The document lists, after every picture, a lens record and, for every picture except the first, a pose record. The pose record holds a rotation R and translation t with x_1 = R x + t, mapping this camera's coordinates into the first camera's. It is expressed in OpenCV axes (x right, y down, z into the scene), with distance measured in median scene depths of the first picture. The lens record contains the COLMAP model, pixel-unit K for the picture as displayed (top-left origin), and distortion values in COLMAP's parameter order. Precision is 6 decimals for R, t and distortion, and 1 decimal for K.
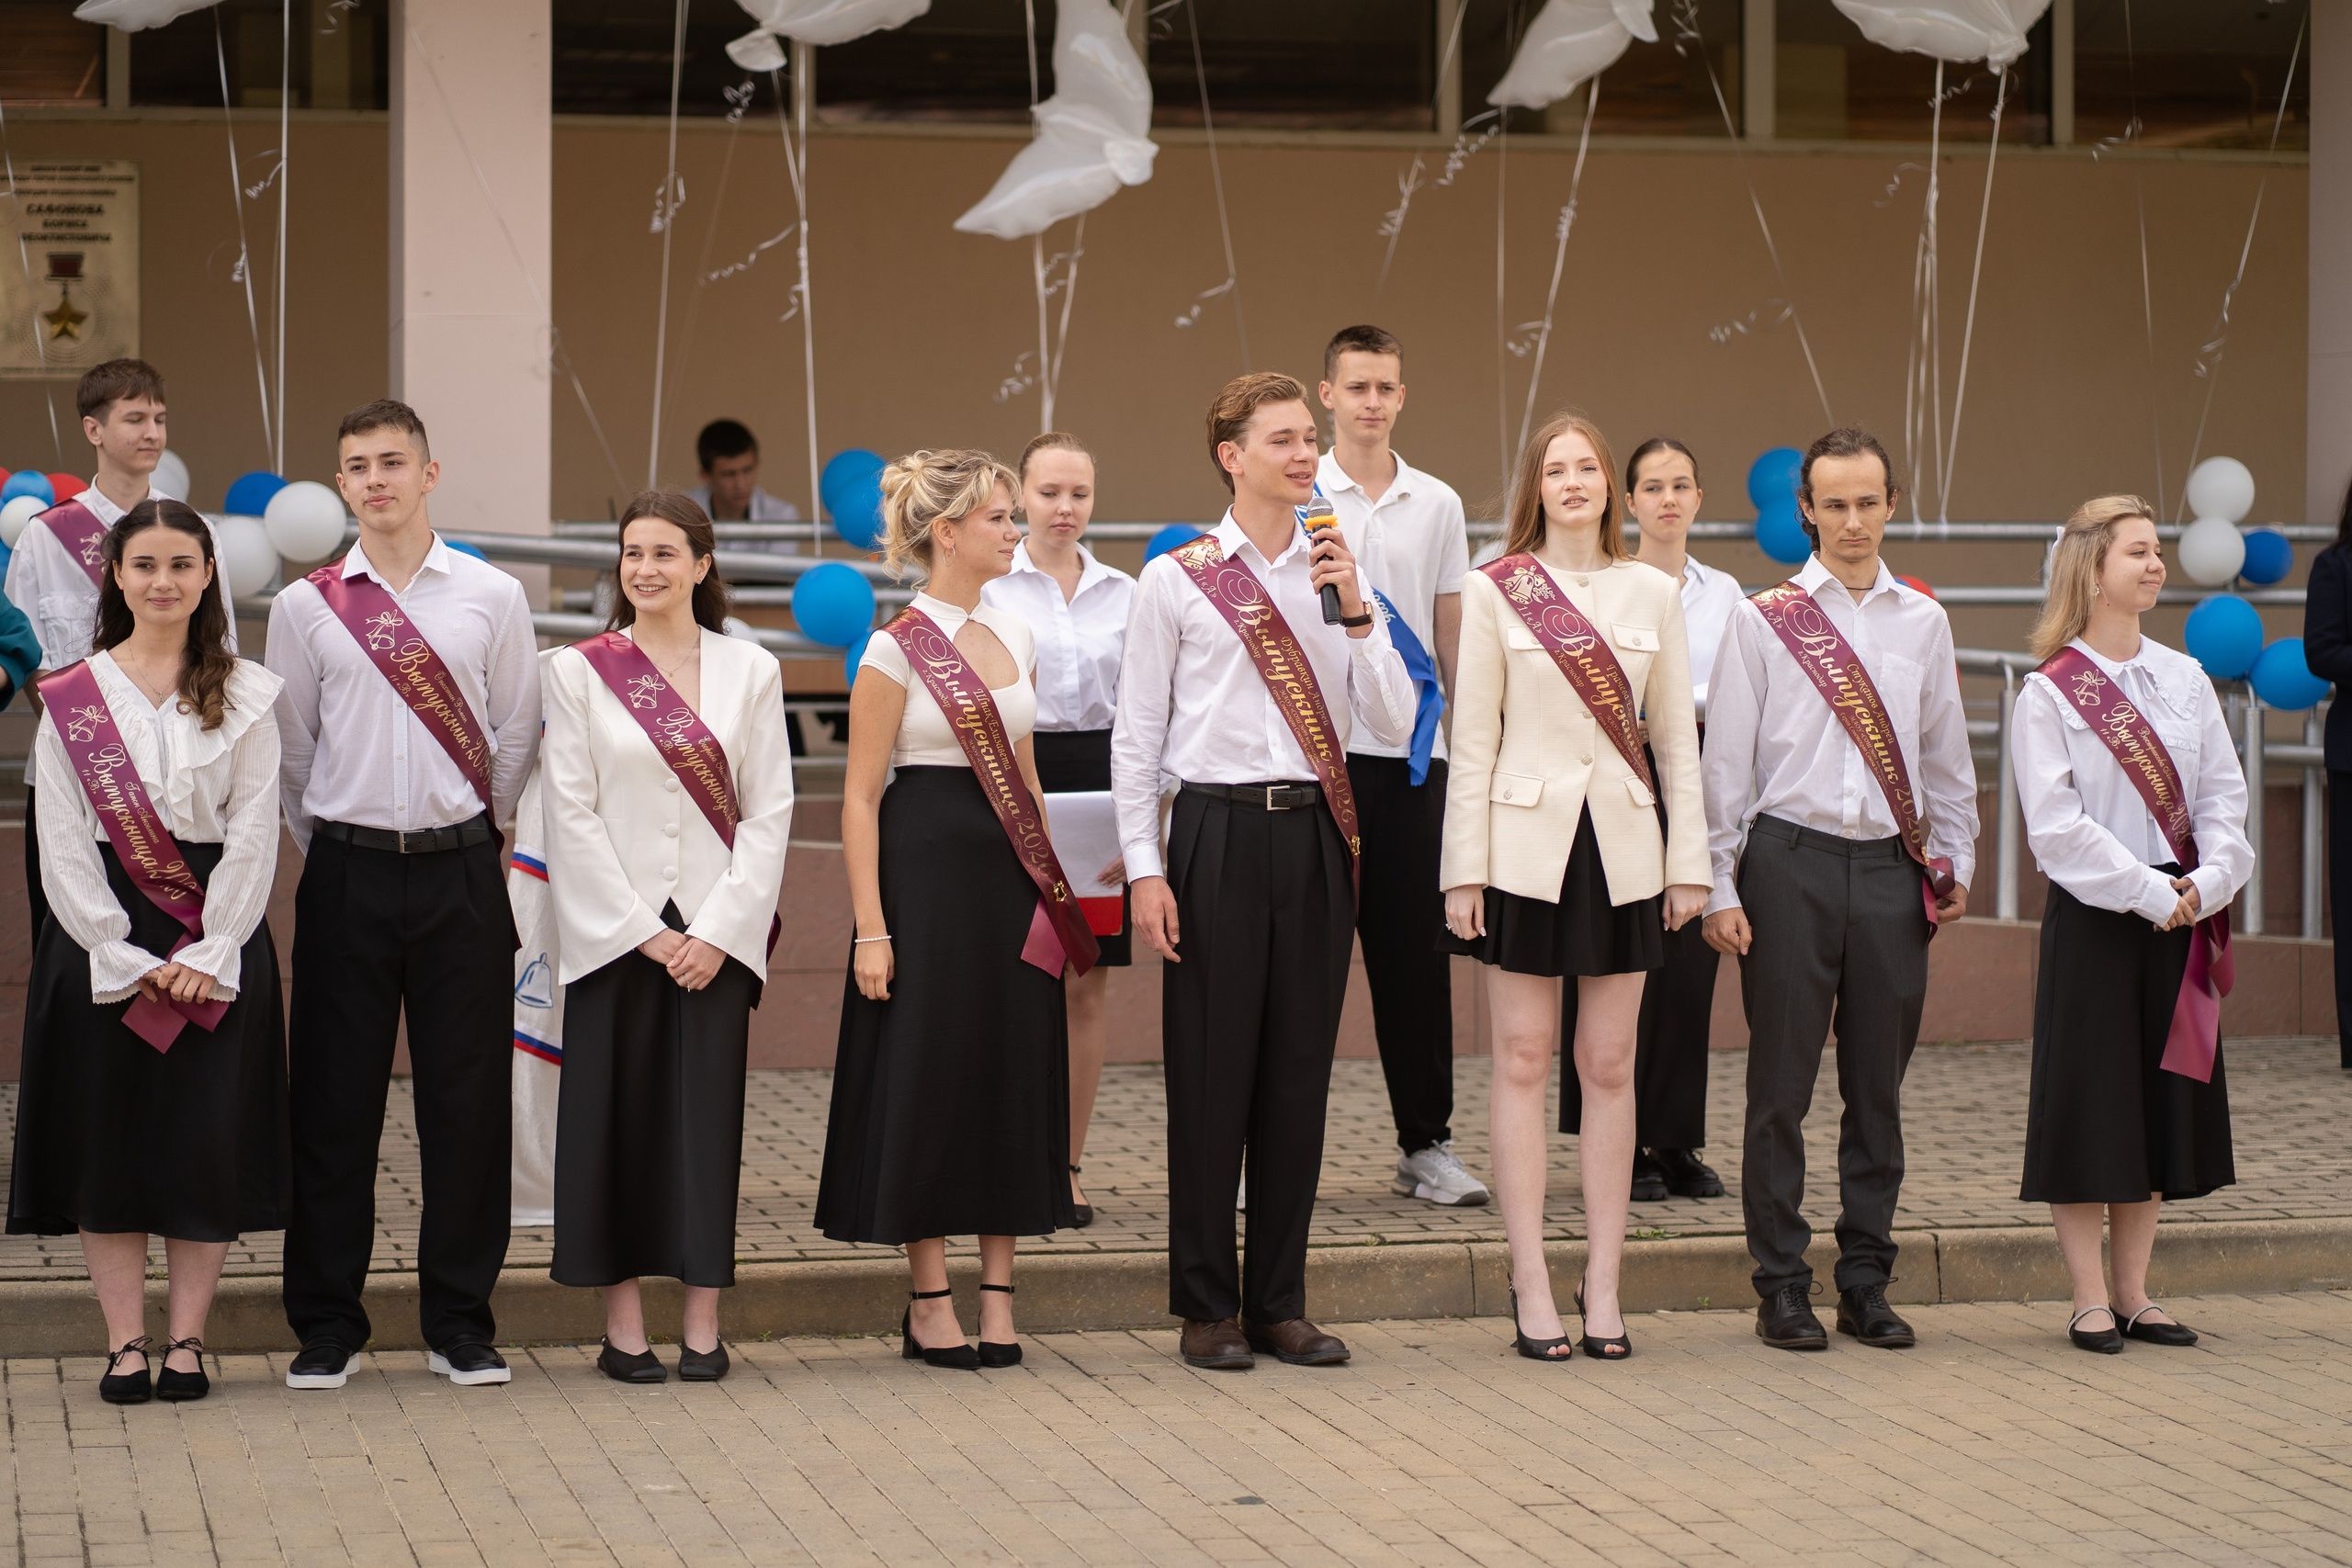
lens RADIAL K [[5620.1, 0, 1191.8], [0, 5620.1, 696.4], [0, 0, 1]] dist [0.113184, -2.457147]
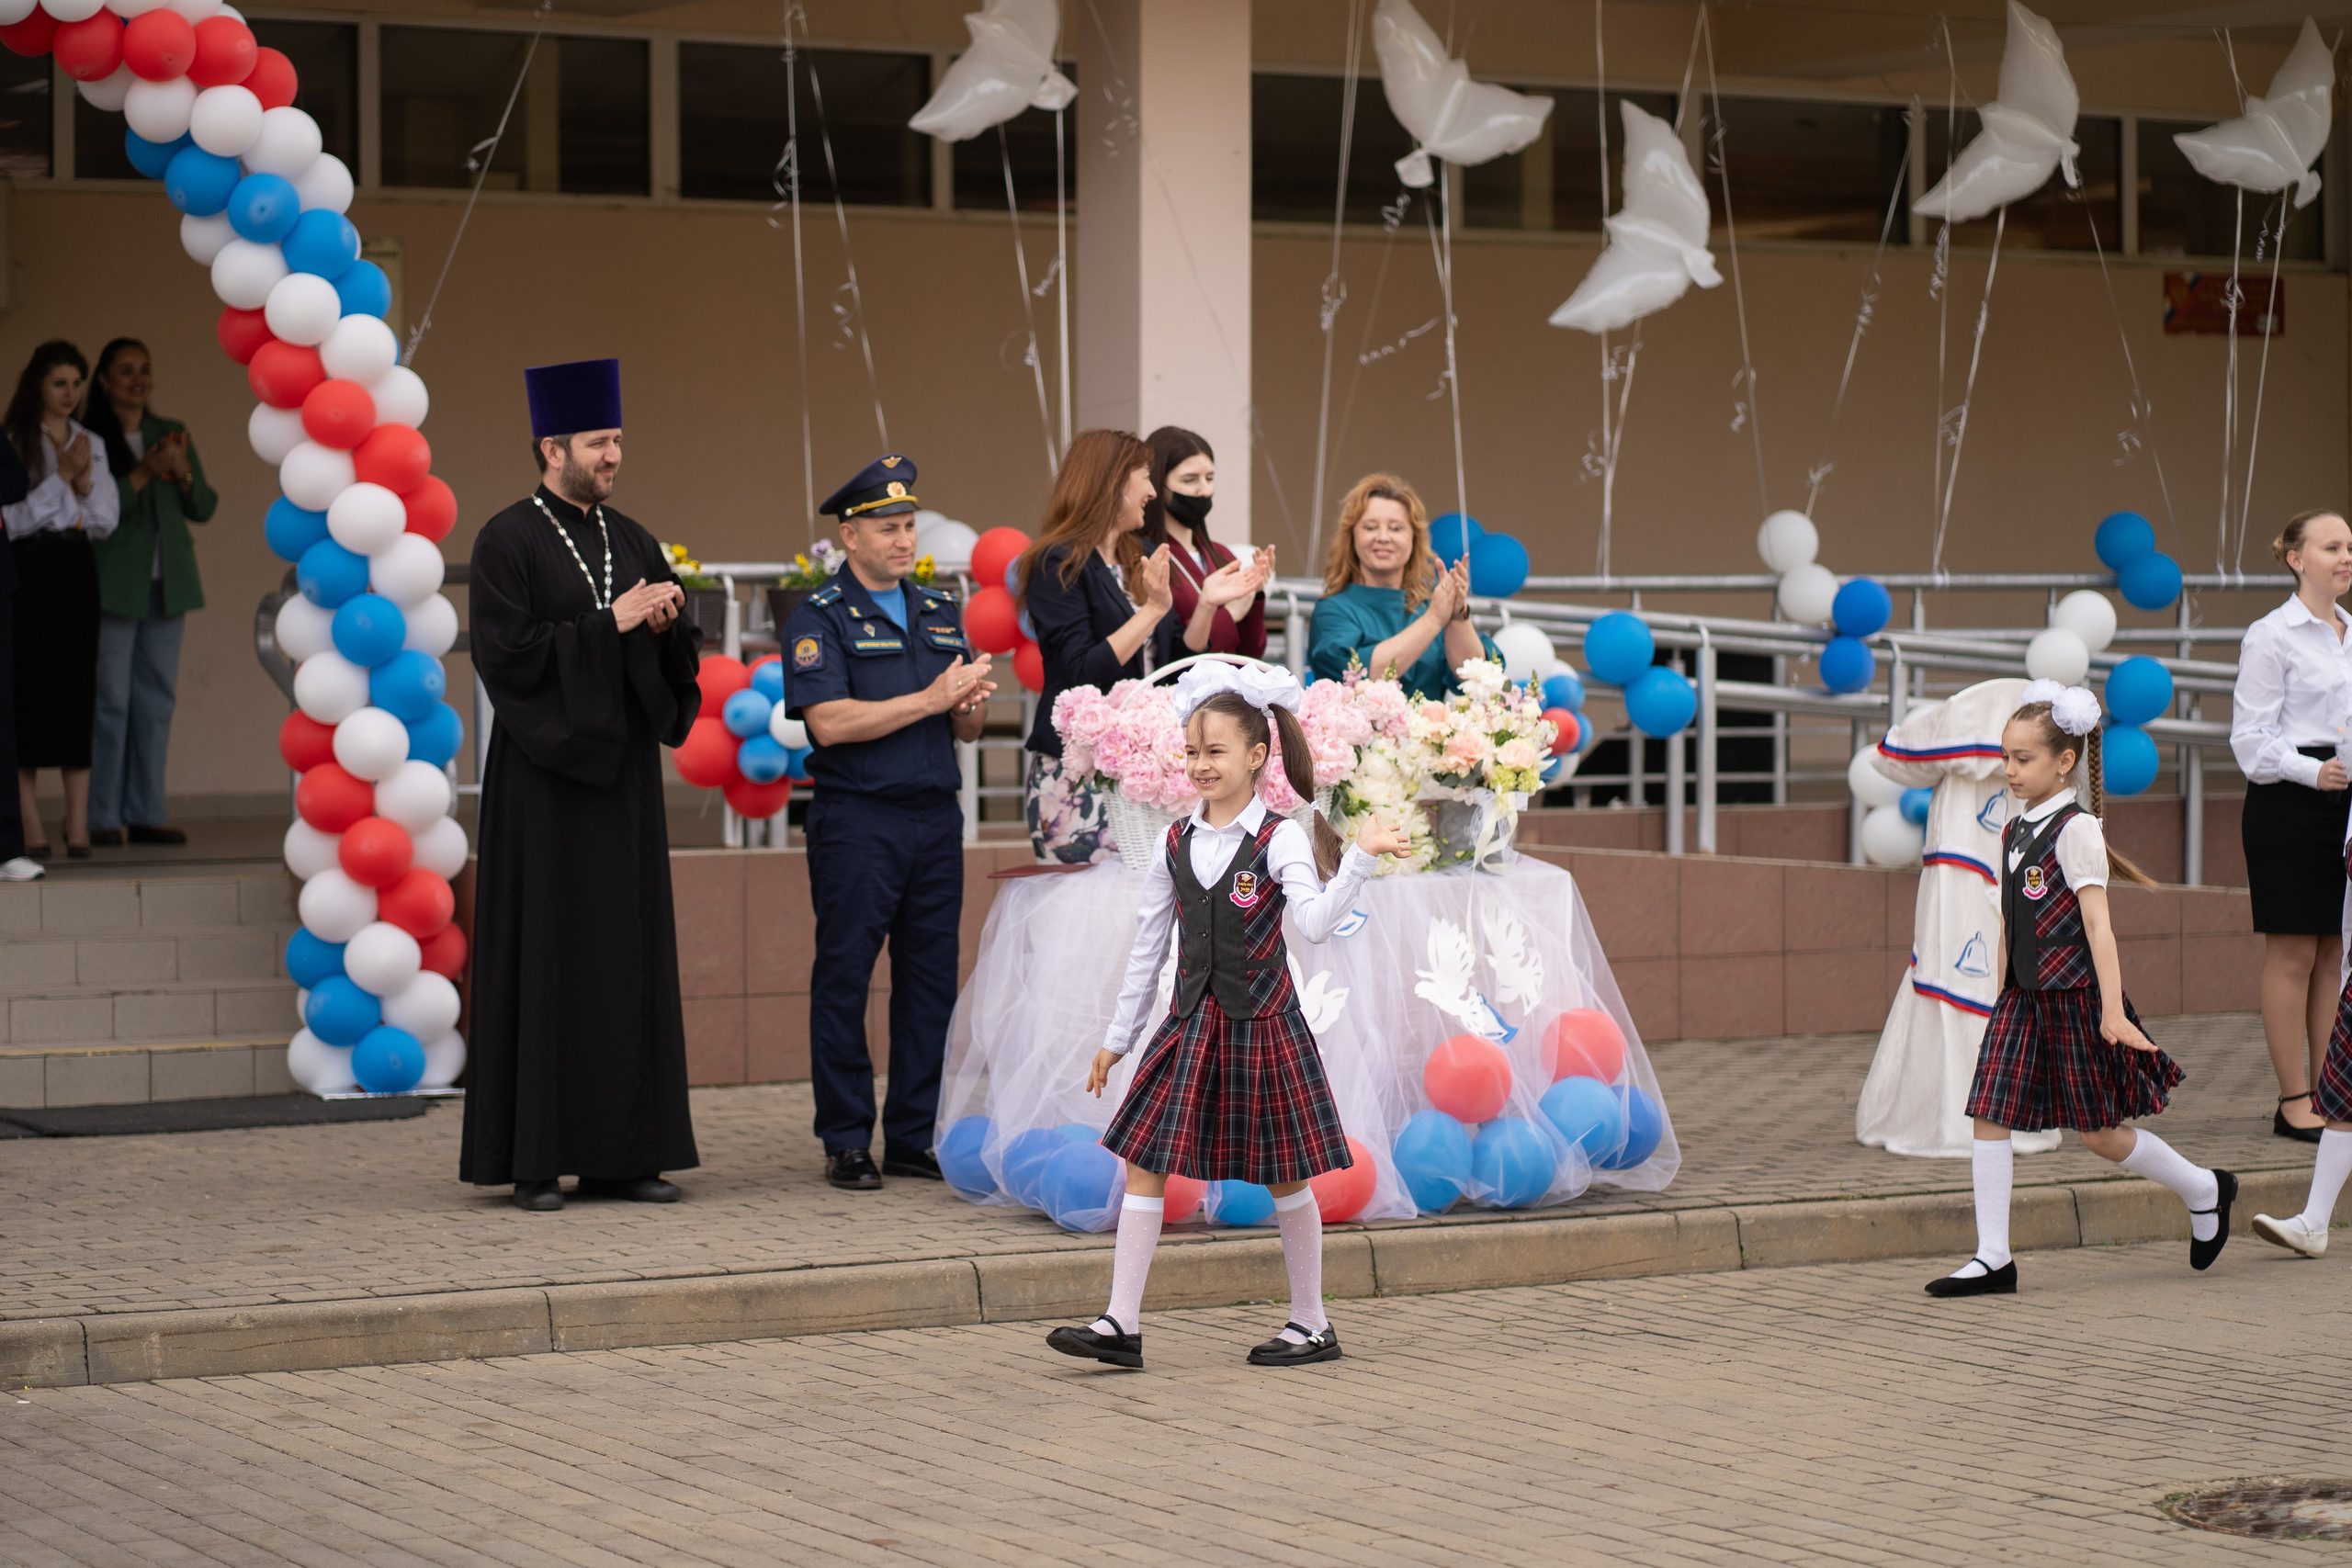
lens RADIAL K [[5687.3, 0, 1176.0], [0, 5687.3, 703.0], [0, 0, 1]] dist [0.138471, -2.913748]
pose [[0.958491, -0.008348, 0.284999, -0.455798], [0.009999, 0.999941, -0.004337, -0.000708], [-0.284946, 0.007007, 0.958518, -0.102334]]
